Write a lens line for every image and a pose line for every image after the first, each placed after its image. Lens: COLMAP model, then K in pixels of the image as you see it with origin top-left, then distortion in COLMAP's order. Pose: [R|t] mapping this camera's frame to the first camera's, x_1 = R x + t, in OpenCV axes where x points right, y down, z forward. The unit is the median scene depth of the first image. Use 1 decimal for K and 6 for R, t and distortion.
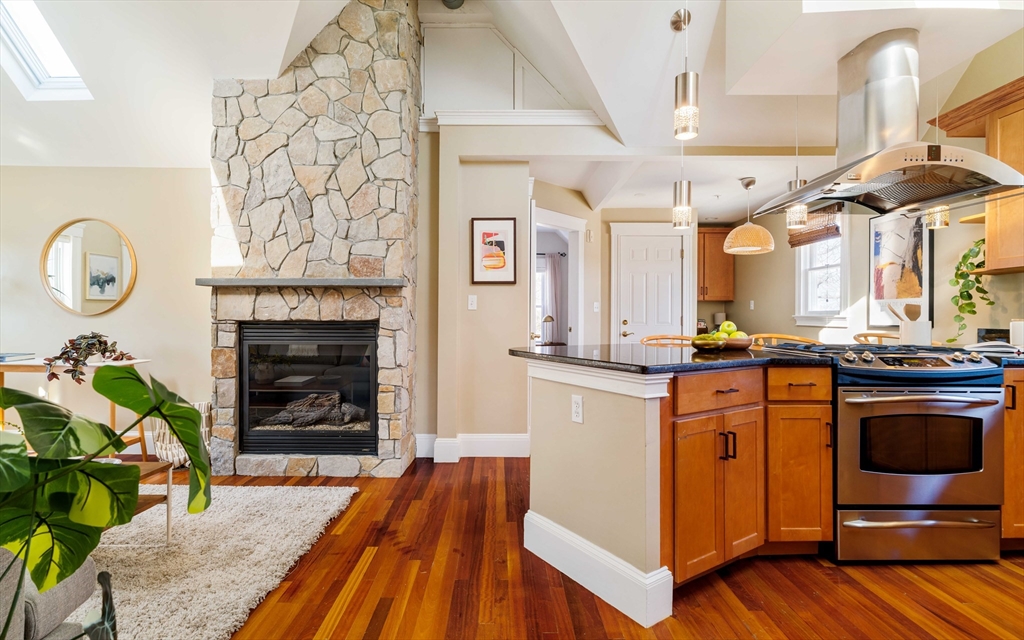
lens RADIAL K [[488.6, 0, 501.0], [0, 488.6, 320.8], [0, 0, 1]] dist [-0.010486, 0.002781]
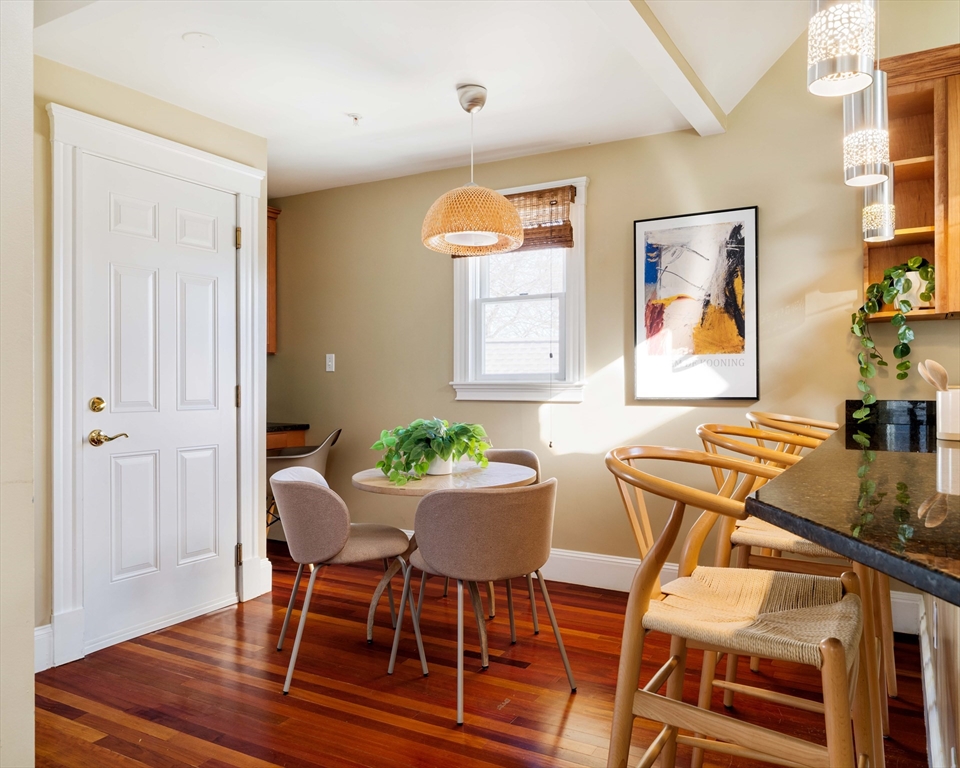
lens RADIAL K [[704.5, 0, 526.6], [0, 704.5, 376.8], [0, 0, 1]] dist [0.006565, 0.002619]
pose [[0.457599, 0.000738, 0.889158, -0.092591], [0.013516, 0.999878, -0.007786, -0.015066], [-0.889056, 0.015581, 0.457533, 0.868053]]
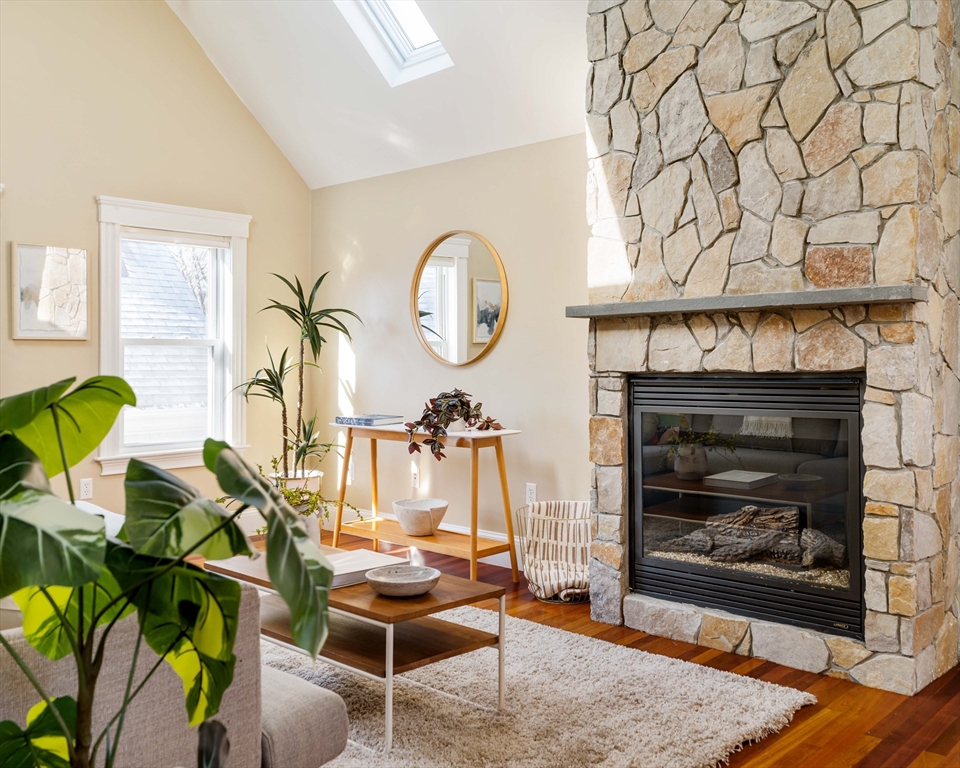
lens RADIAL K [[886.2, 0, 463.5], [0, 886.2, 370.9], [0, 0, 1]] dist [-0.003531, 0.000000]
pose [[0.727757, -0.003809, -0.685825, 0.071958], [0.003137, 0.999993, -0.002224, -0.000457], [0.685828, -0.000533, 0.727763, 0.057473]]
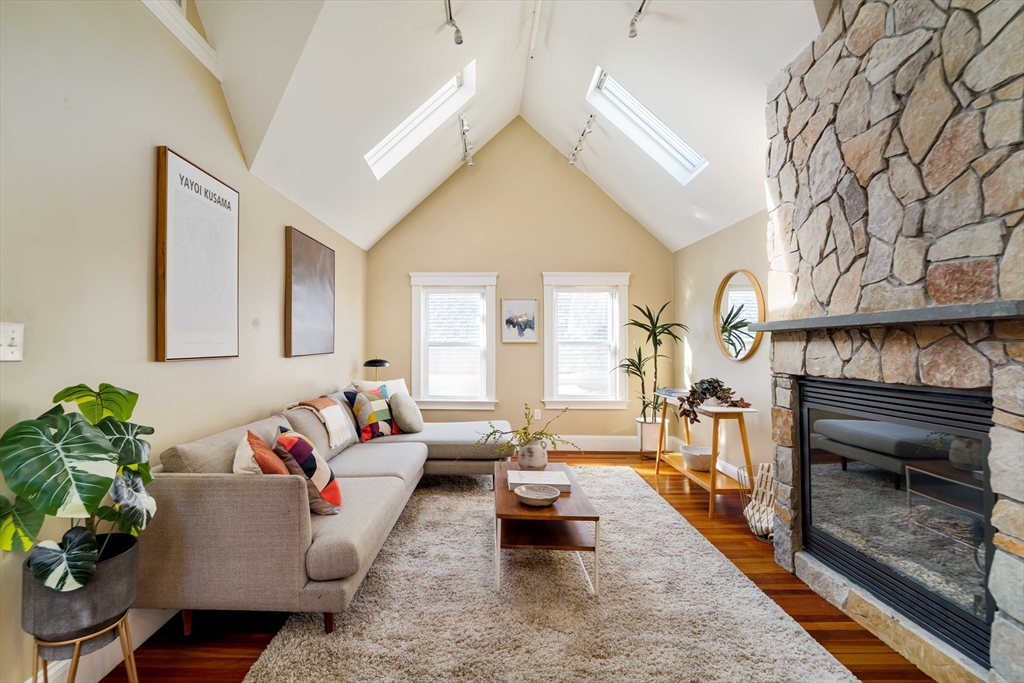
lens RADIAL K [[456.3, 0, 474.7], [0, 456.3, 343.5], [0, 0, 1]] dist [-0.005701, 0.000568]
pose [[0.005983, -0.012723, -0.999901, 0.180071], [-0.013493, 0.999827, -0.012803, -0.034268], [0.999891, 0.013569, 0.005811, 0.494205]]
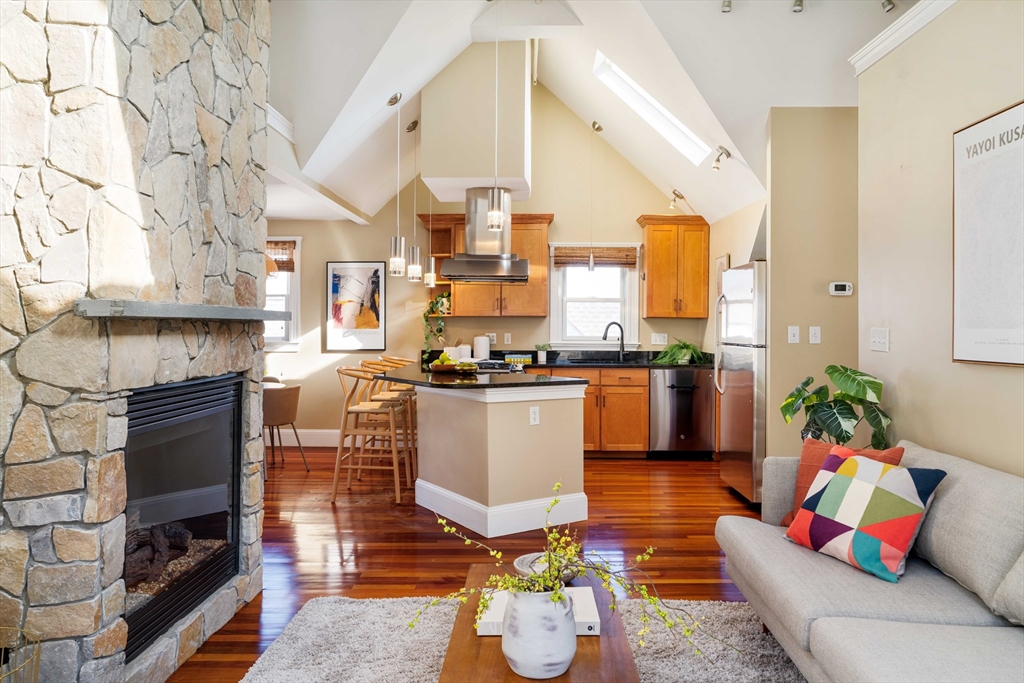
lens RADIAL K [[722.3, 0, 524.7], [0, 722.3, 325.5], [0, 0, 1]] dist [-0.062541, -0.000027]
pose [[-0.005581, -0.001771, 0.999983, -1.237638], [0.007792, 0.999968, 0.001815, -0.061535], [-0.999954, 0.007802, -0.005567, 0.623776]]
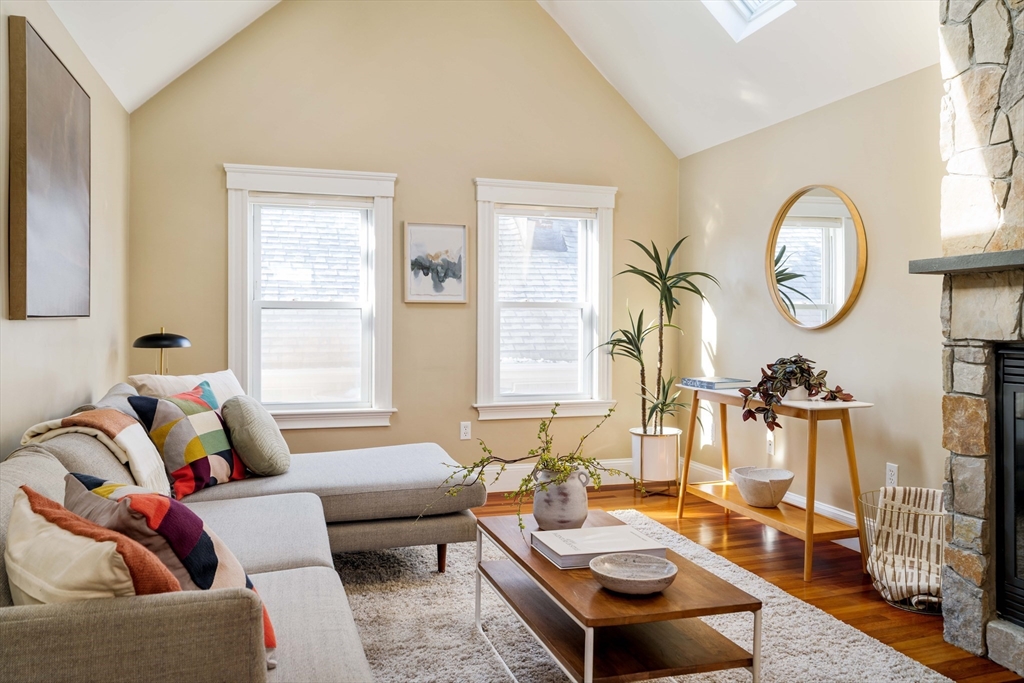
lens RADIAL K [[762.1, 0, 505.2], [0, 762.1, 327.0], [0, 0, 1]] dist [0.007216, -0.002428]
pose [[0.323529, -0.001192, -0.946218, 0.023167], [-0.010788, 0.999930, -0.004949, -0.005234], [0.946157, 0.011809, 0.323493, 0.299984]]
